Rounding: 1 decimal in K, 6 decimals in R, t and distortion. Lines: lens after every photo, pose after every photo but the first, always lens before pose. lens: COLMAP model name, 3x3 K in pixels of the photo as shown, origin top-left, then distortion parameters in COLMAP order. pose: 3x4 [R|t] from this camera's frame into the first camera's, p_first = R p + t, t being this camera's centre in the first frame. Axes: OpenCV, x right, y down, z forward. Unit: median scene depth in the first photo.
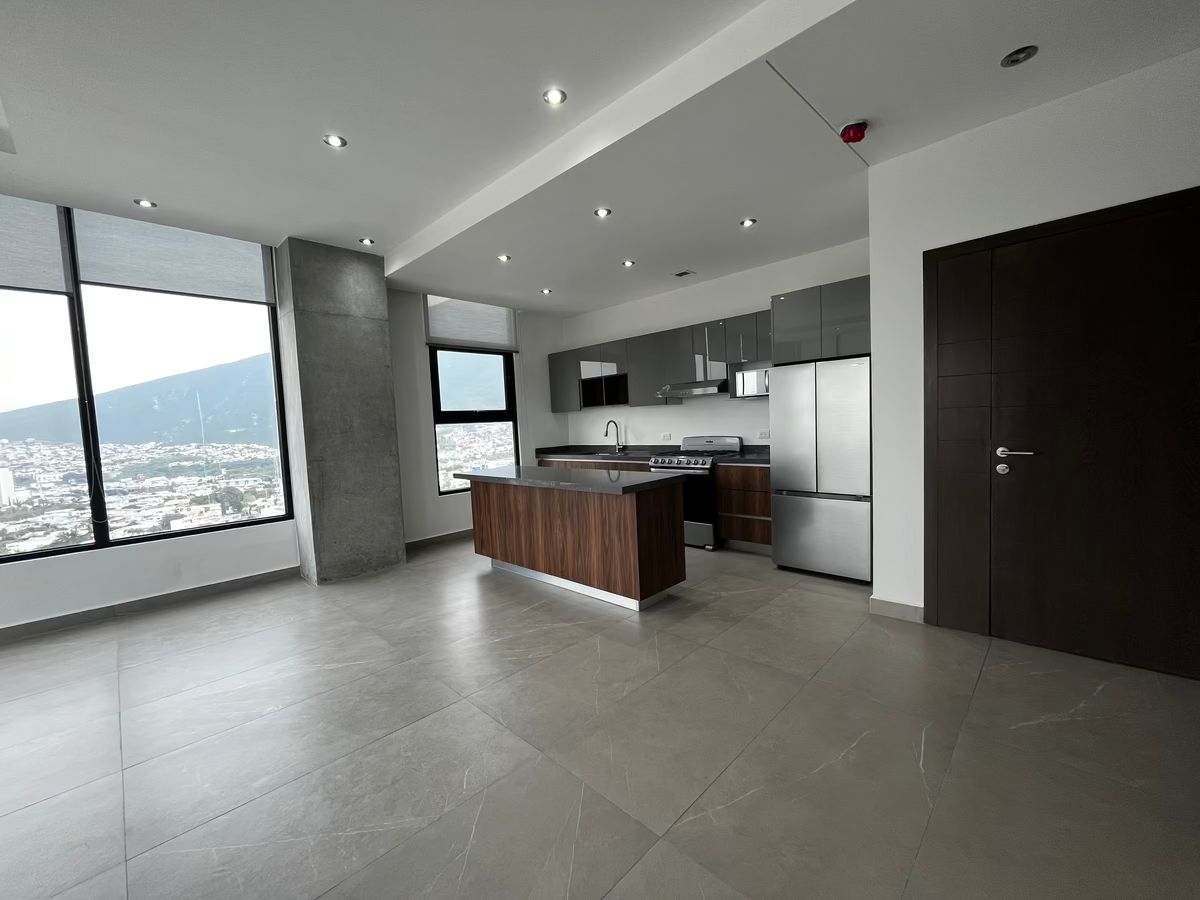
lens RADIAL K [[479.4, 0, 587.8], [0, 479.4, 447.1], [0, 0, 1]] dist [-0.003140, -0.000078]
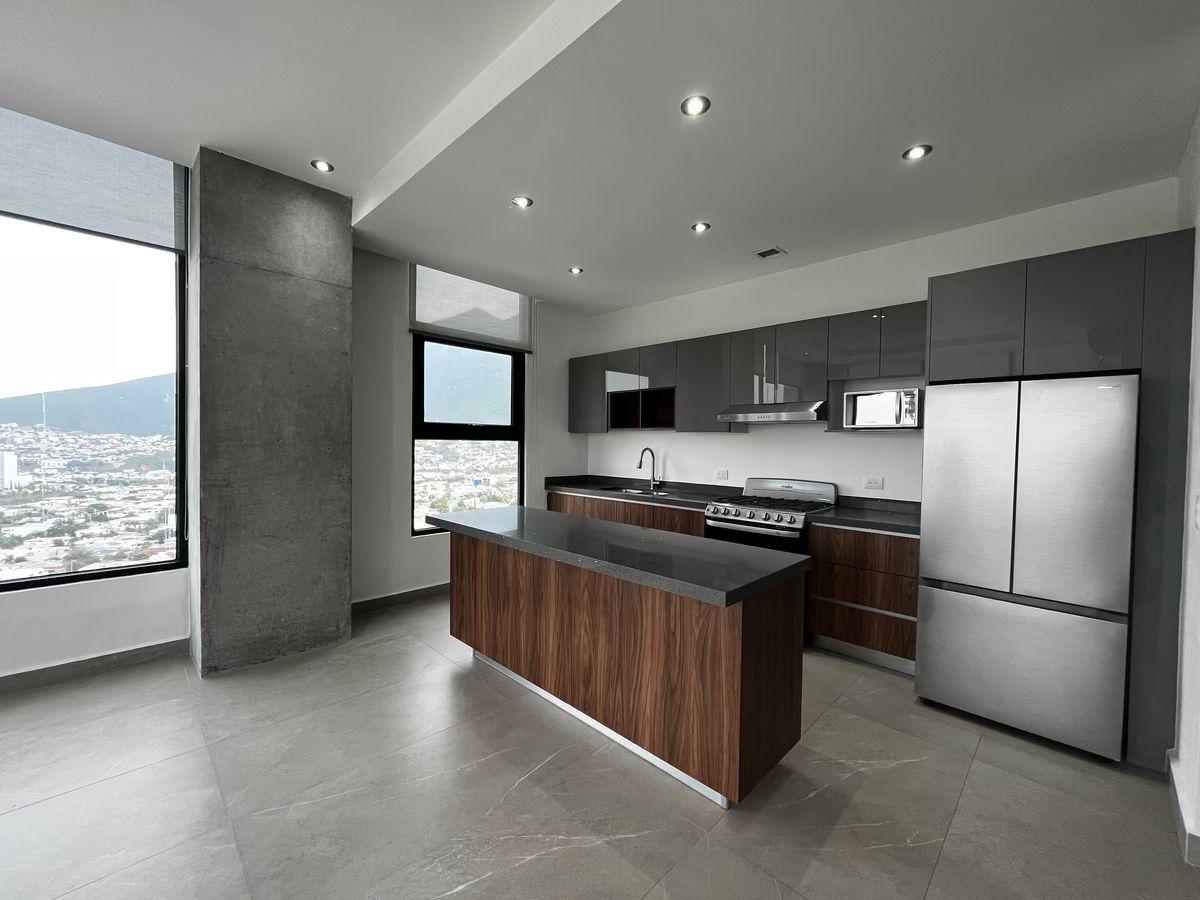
lens RADIAL K [[479.4, 0, 587.8], [0, 479.4, 445.6], [0, 0, 1]] dist [-0.003140, -0.000078]
pose [[0.998067, 0.061576, -0.008453, -0.053566], [-0.061887, 0.997136, -0.043468, -0.027418], [0.005752, 0.043907, 0.999019, 0.322221]]
